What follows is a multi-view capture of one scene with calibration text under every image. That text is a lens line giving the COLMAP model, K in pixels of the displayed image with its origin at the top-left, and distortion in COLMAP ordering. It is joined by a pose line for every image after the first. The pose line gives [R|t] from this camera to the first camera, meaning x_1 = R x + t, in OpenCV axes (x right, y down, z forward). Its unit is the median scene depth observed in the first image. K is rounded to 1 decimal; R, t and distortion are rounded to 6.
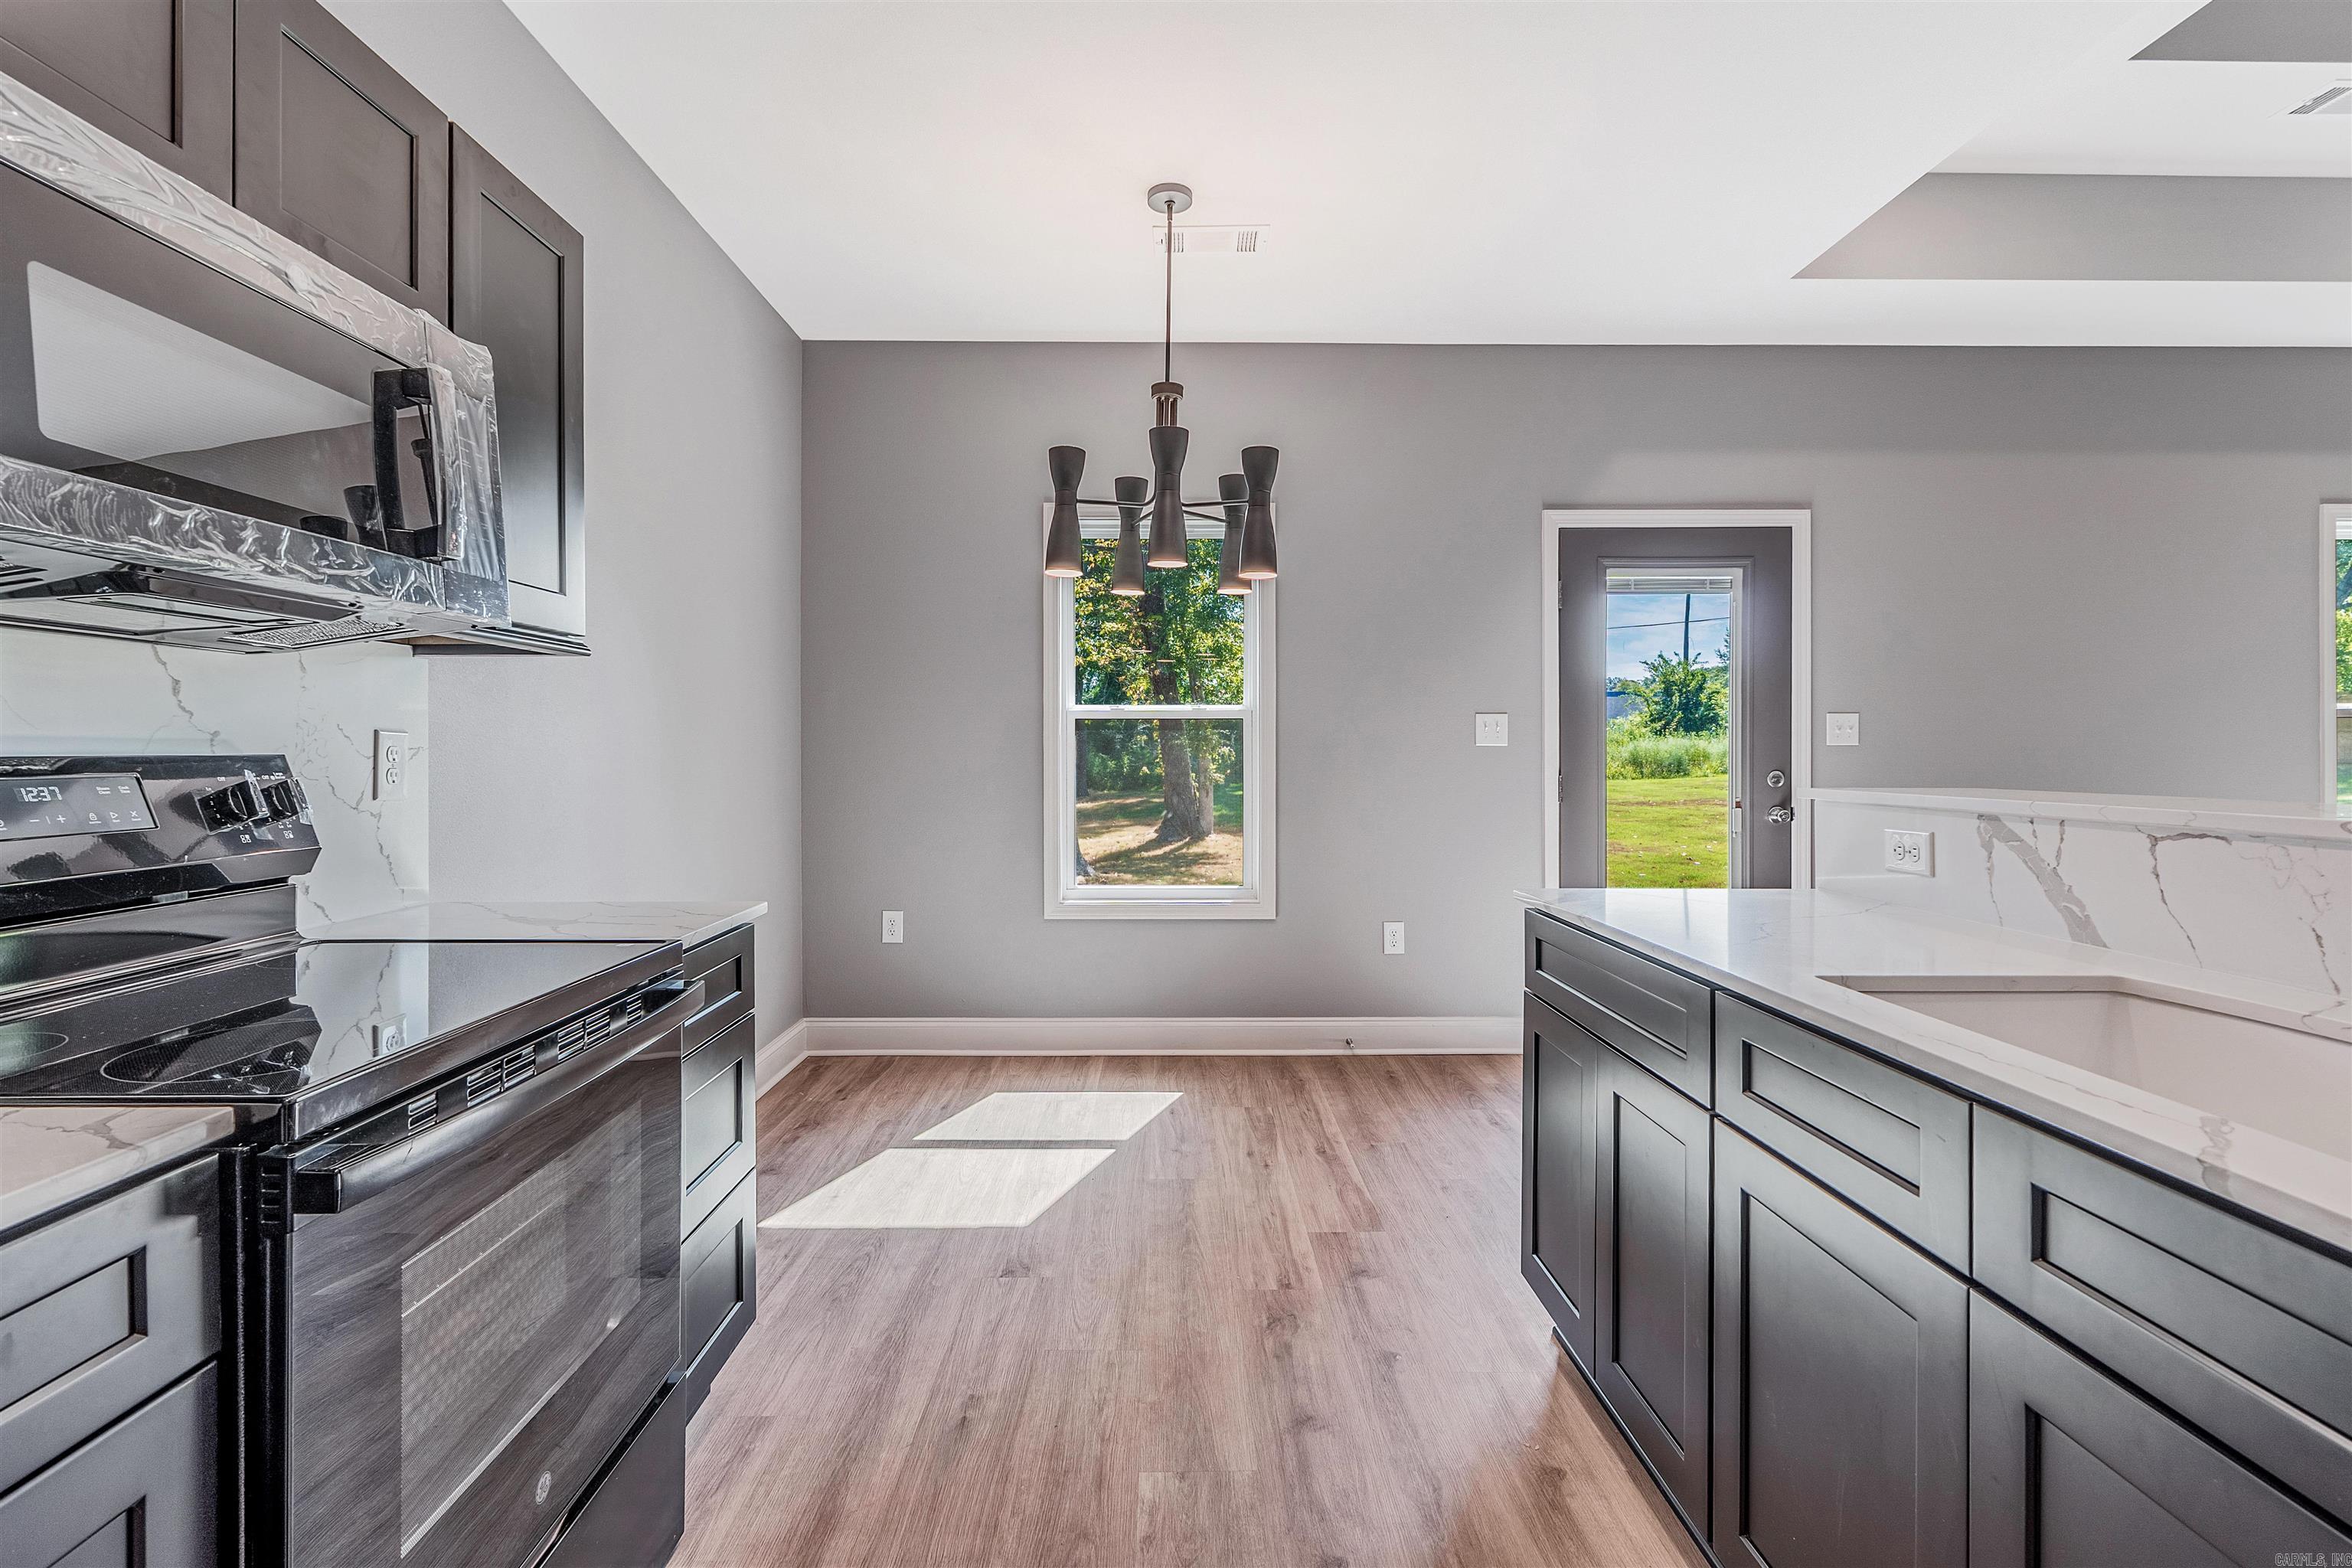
lens RADIAL K [[1090.2, 0, 1183.2], [0, 1090.2, 757.2], [0, 0, 1]] dist [-0.006328, -0.001256]
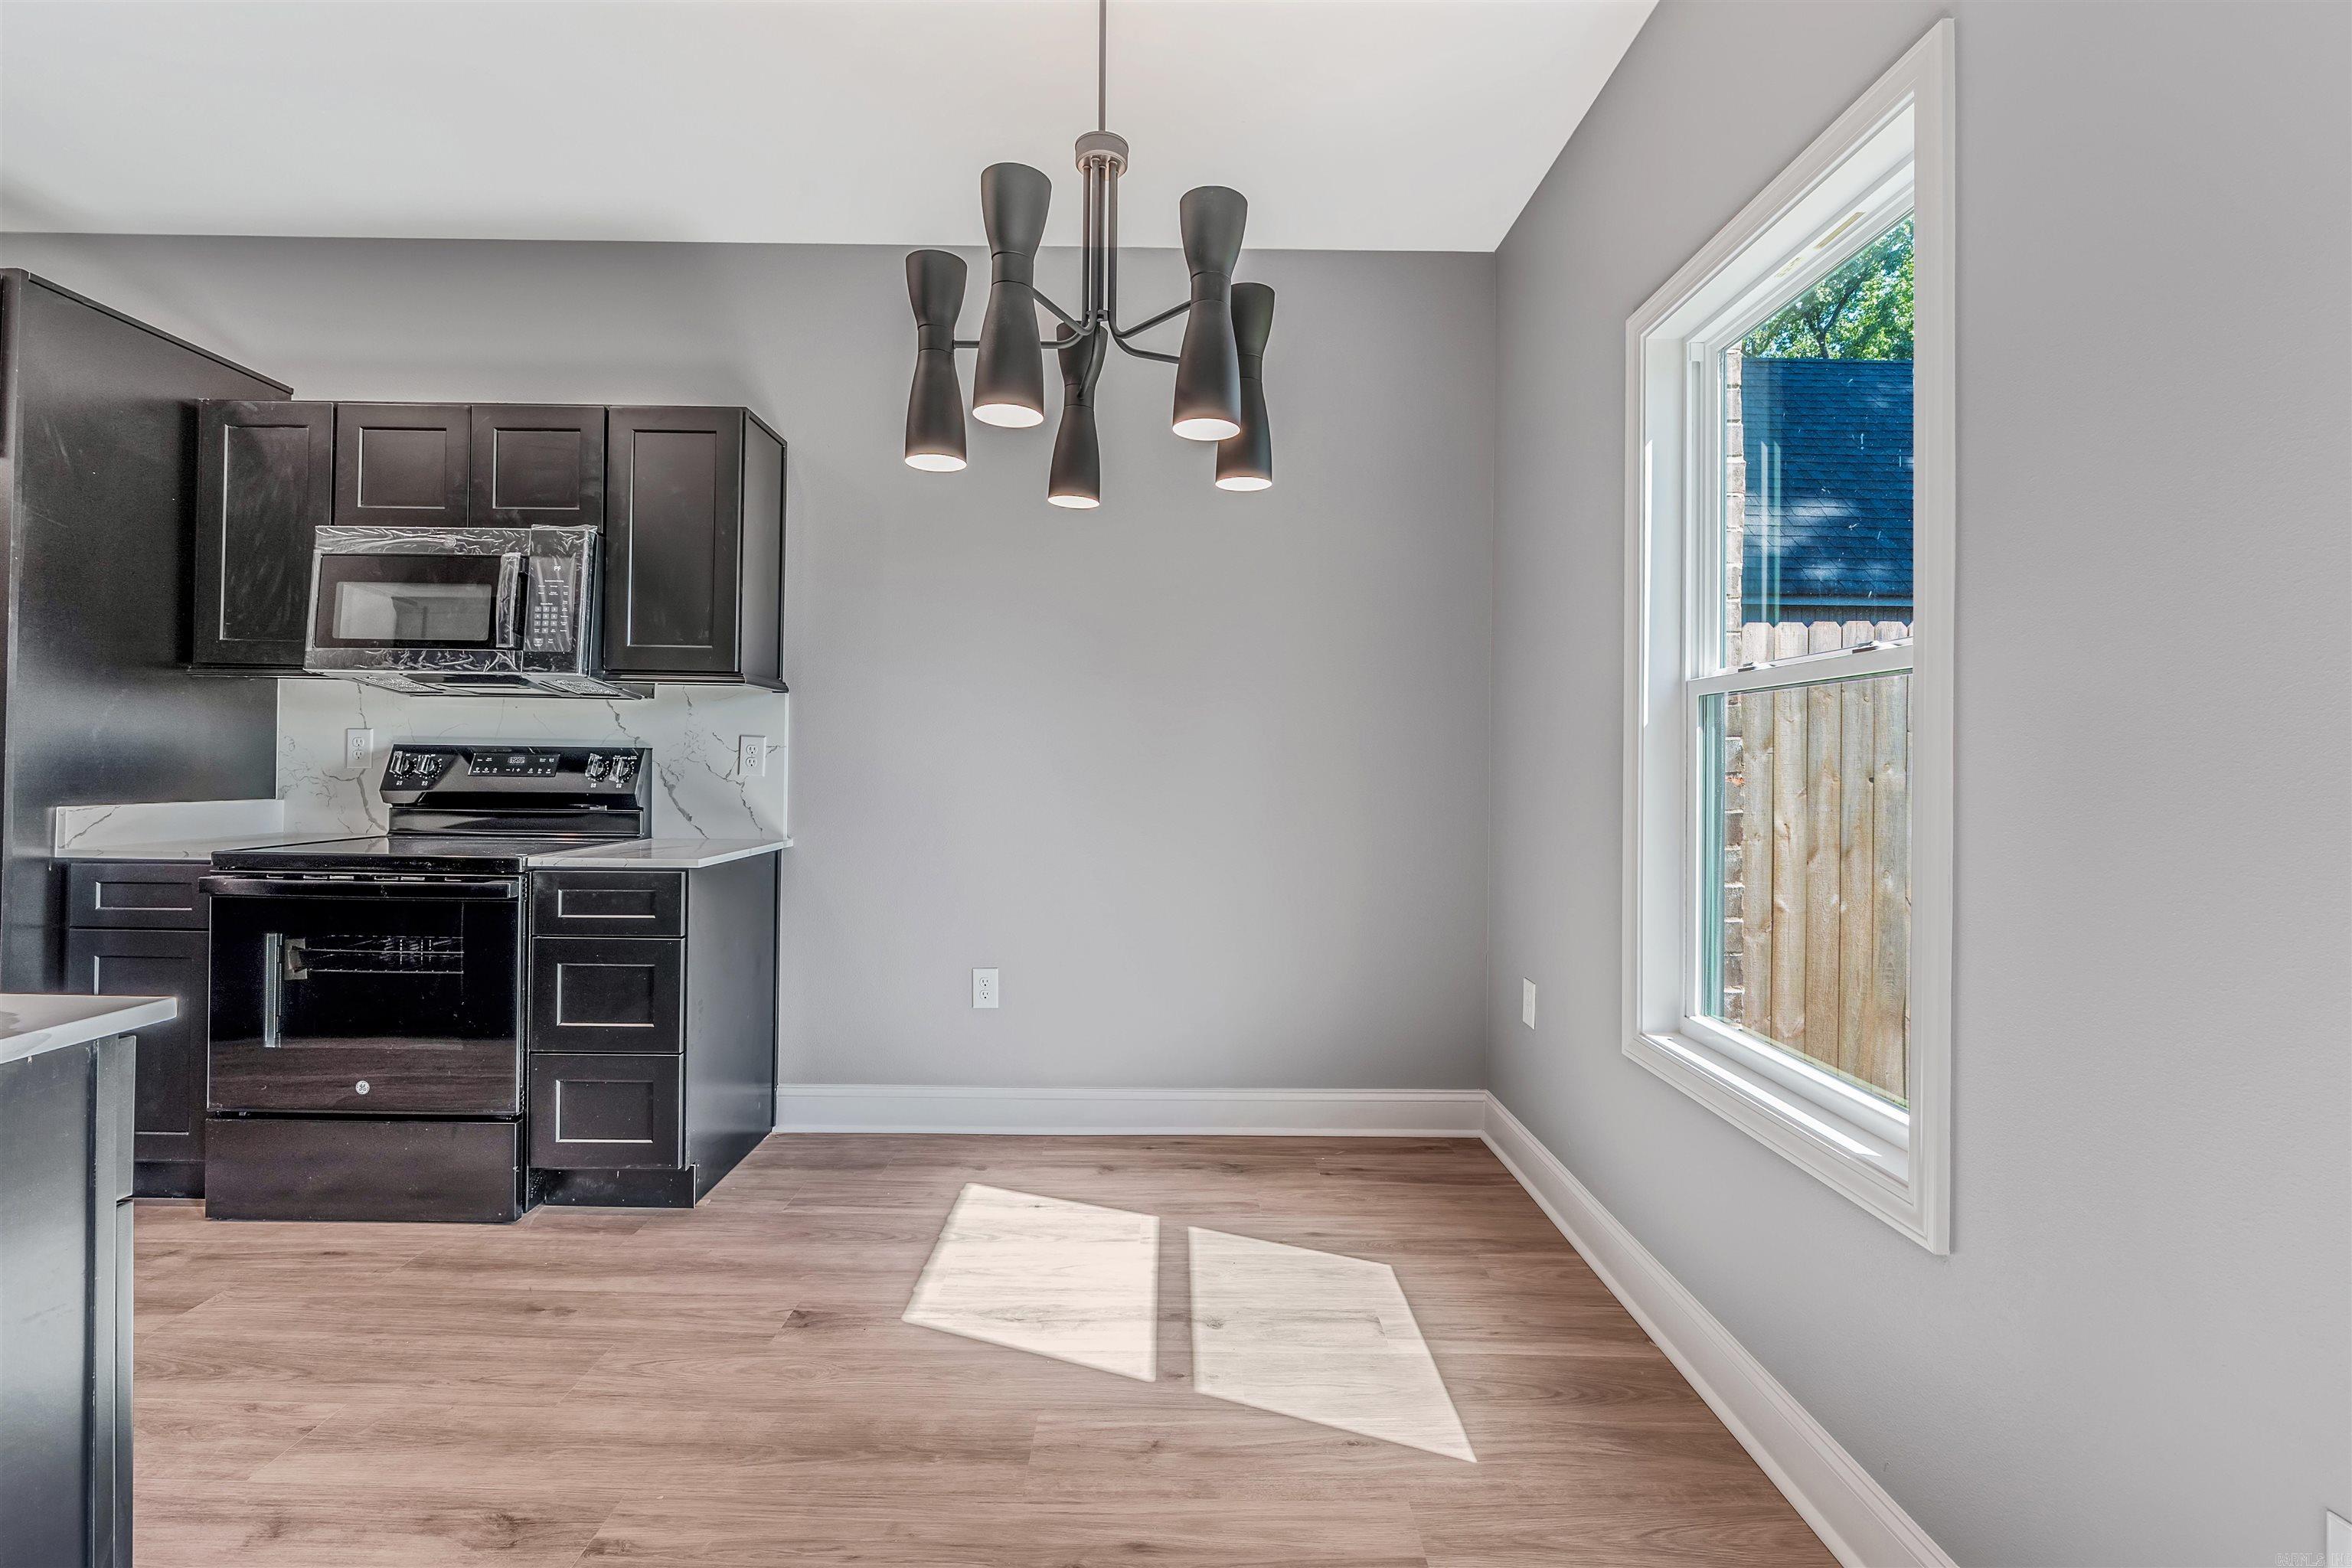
lens RADIAL K [[1011.8, 0, 1162.8], [0, 1011.8, 759.0], [0, 0, 1]] dist [-0.006729, -0.000206]
pose [[-0.023349, -0.004358, -0.999718, 0.759608], [-0.018210, 0.999826, -0.003933, 0.007473], [0.999562, 0.018114, -0.023424, 1.473825]]
